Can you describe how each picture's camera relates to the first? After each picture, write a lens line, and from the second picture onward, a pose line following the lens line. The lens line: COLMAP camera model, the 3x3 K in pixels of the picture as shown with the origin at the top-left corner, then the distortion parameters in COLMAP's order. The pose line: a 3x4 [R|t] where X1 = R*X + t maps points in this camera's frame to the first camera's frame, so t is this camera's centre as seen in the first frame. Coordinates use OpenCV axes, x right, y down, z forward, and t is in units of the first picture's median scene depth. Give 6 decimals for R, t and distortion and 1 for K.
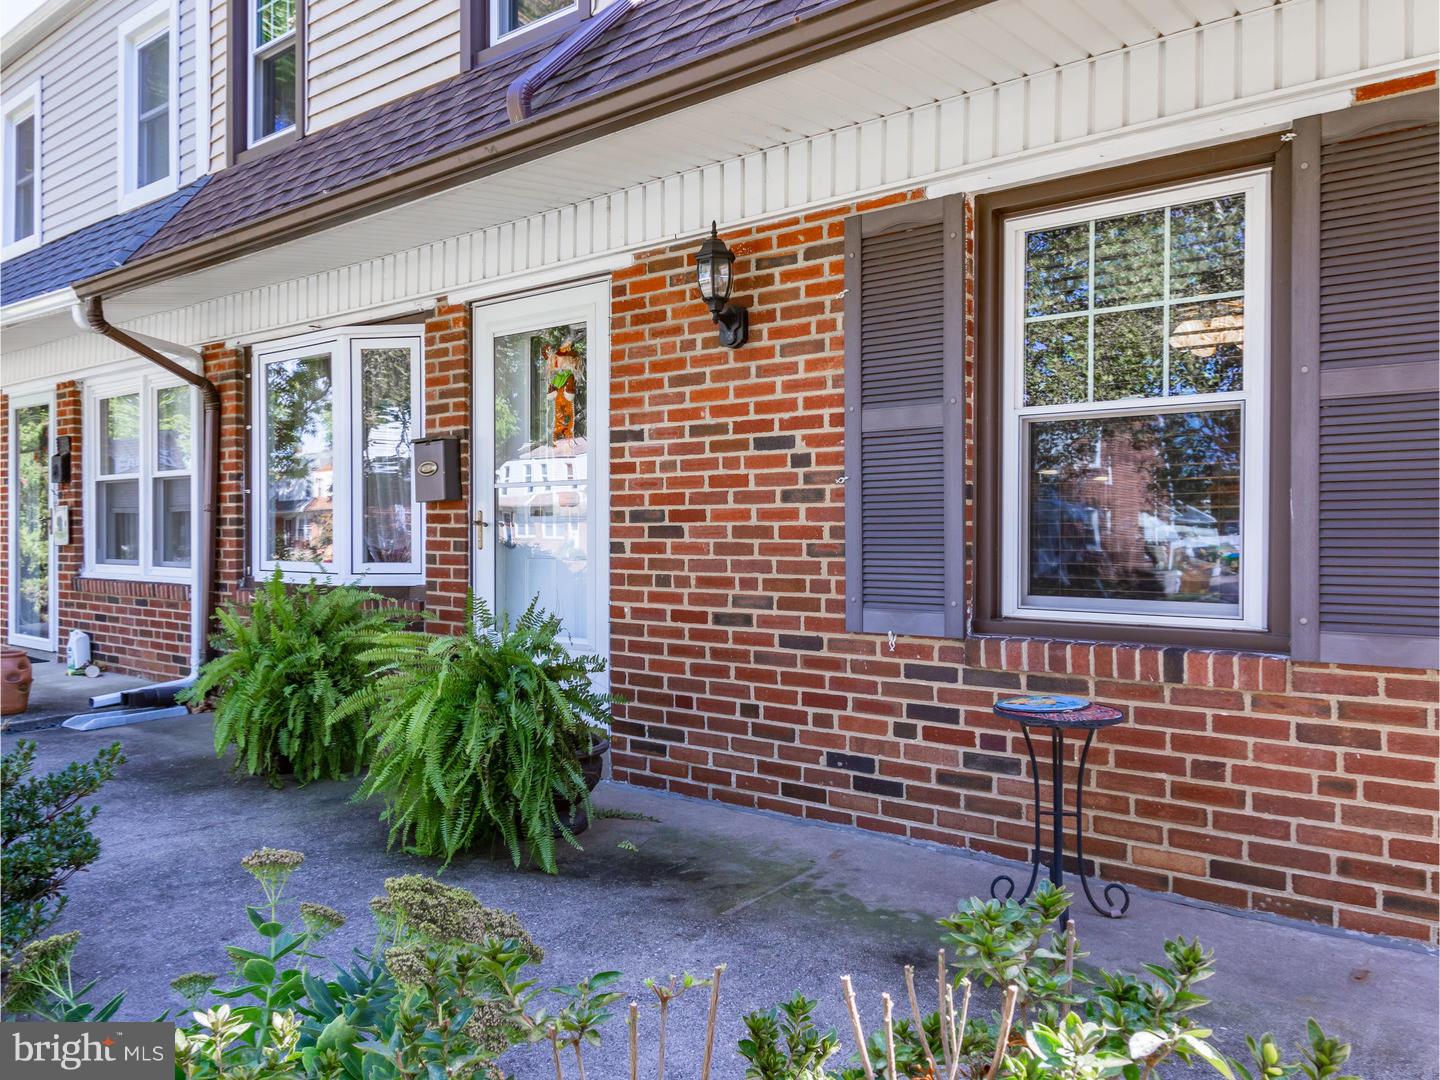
lens RADIAL K [[1077.1, 0, 717.3], [0, 1077.1, 538.2], [0, 0, 1]] dist [0.009867, -0.004022]
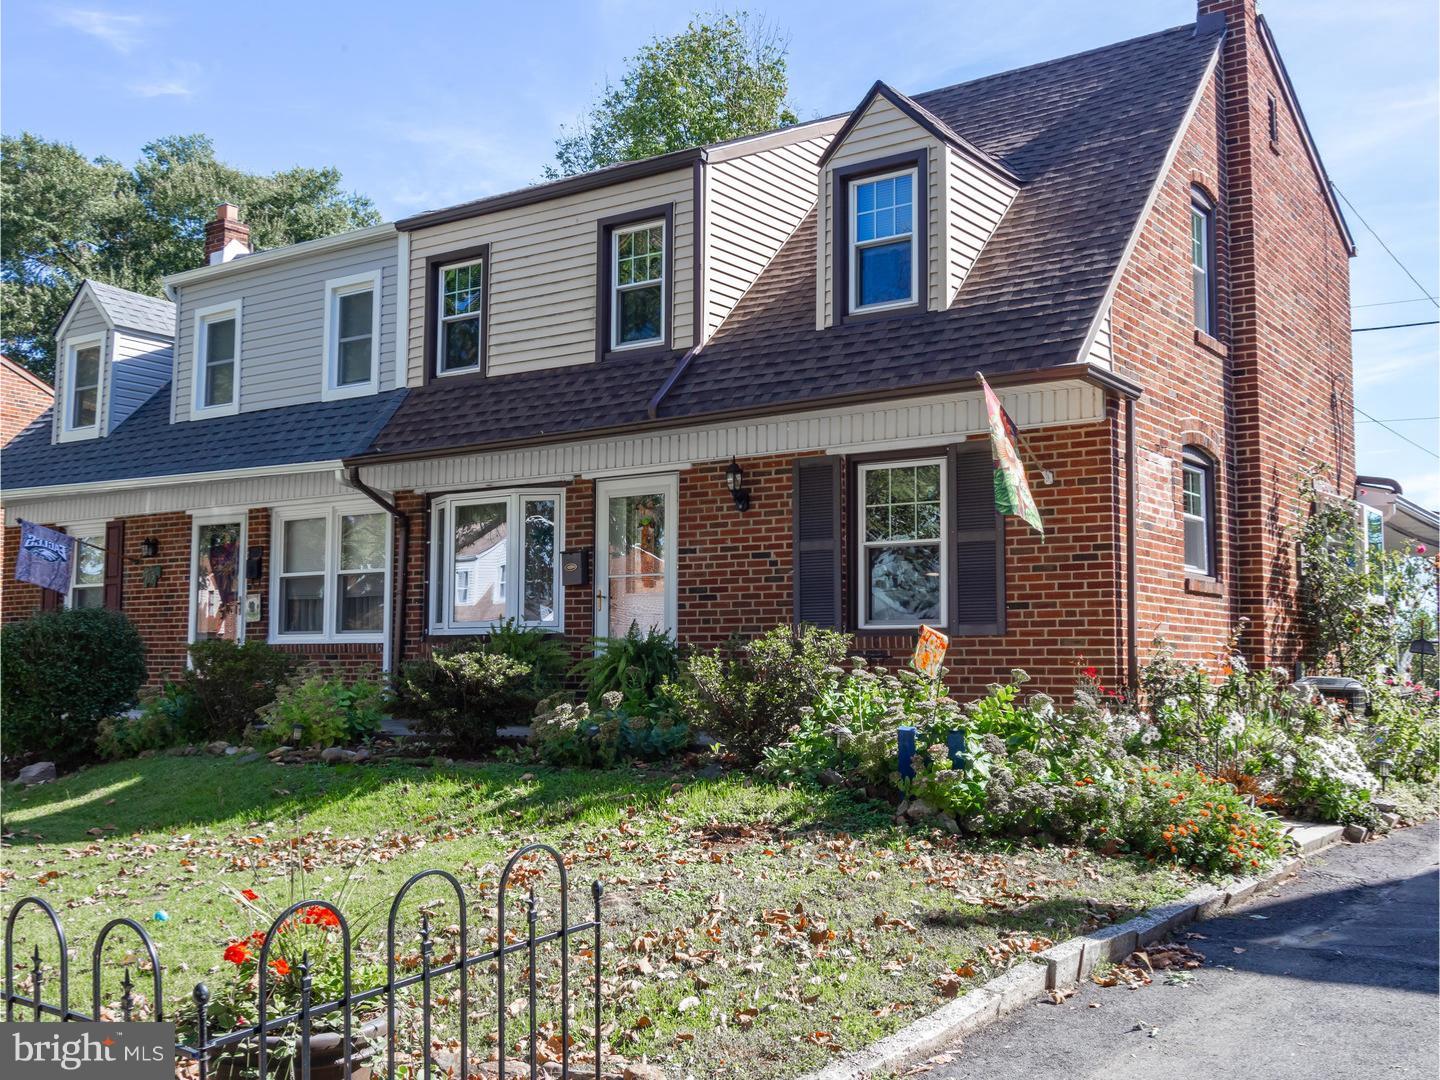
lens RADIAL K [[1527.7, 0, 720.5], [0, 1527.7, 539.0], [0, 0, 1]] dist [0.003187, 0.000000]
pose [[0.998431, 0.009371, 0.055203, -0.175548], [-0.003989, 0.995296, -0.096799, 0.156552], [-0.055851, 0.096427, 0.993772, -1.819634]]
